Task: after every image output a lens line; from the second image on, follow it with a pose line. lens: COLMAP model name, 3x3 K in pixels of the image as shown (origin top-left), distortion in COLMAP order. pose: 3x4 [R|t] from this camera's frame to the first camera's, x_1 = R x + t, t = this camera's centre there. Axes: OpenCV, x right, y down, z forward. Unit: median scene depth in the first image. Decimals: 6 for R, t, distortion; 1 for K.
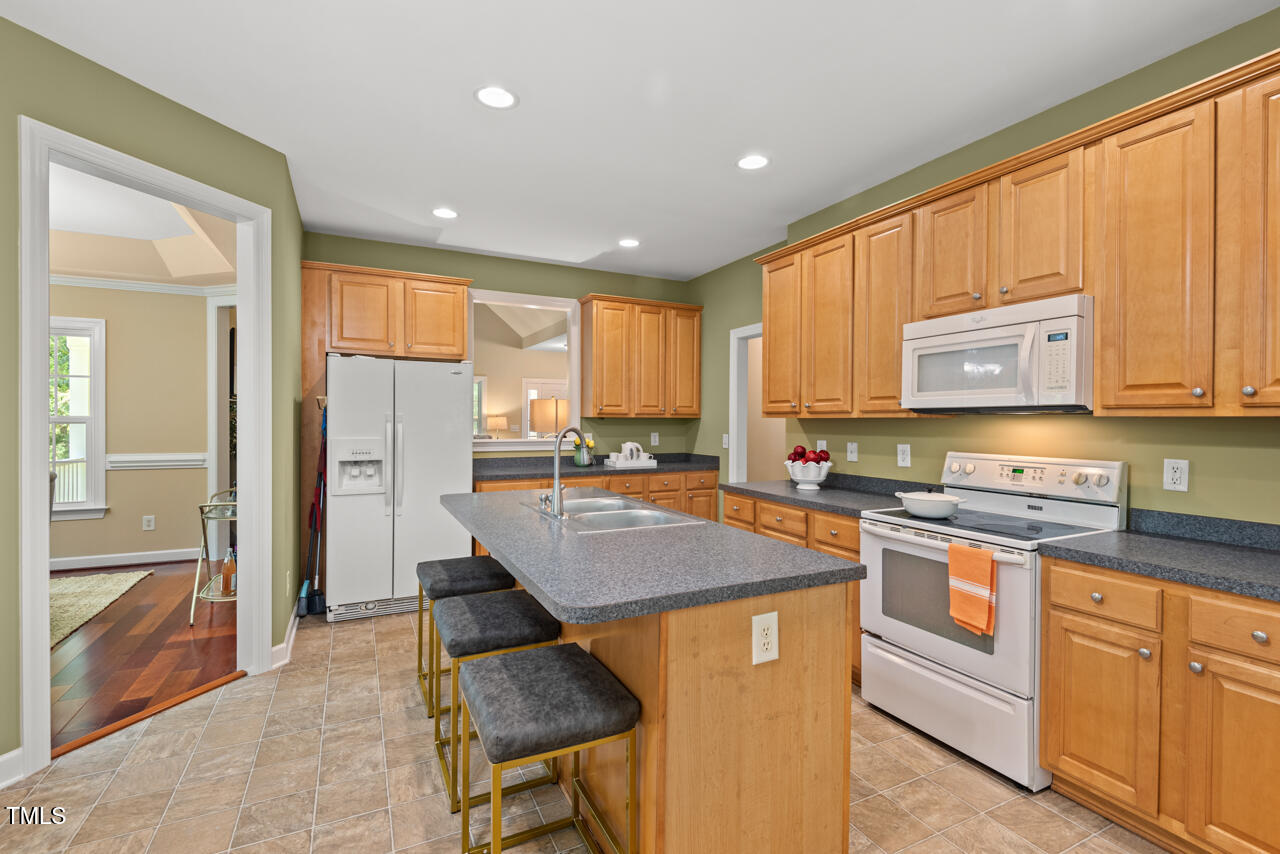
lens RADIAL K [[571.3, 0, 637.0], [0, 571.3, 435.4], [0, 0, 1]] dist [0.041011, -0.025461]
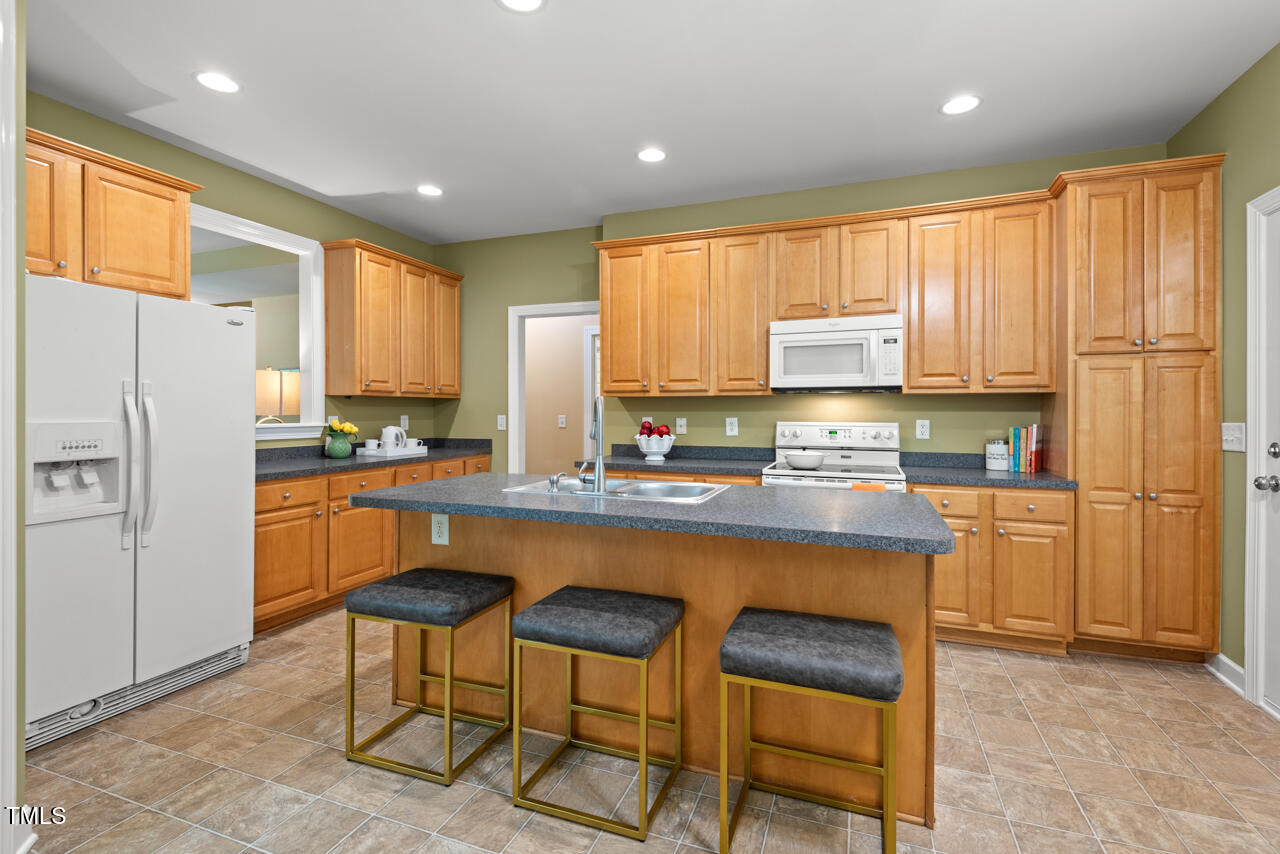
lens RADIAL K [[579.5, 0, 641.3], [0, 579.5, 423.9], [0, 0, 1]] dist [0.040146, -0.026077]
pose [[0.733729, -0.018777, 0.679182, -0.568598], [0.020139, 0.999780, 0.005883, 0.018623], [-0.679143, 0.009362, 0.733946, 0.226664]]
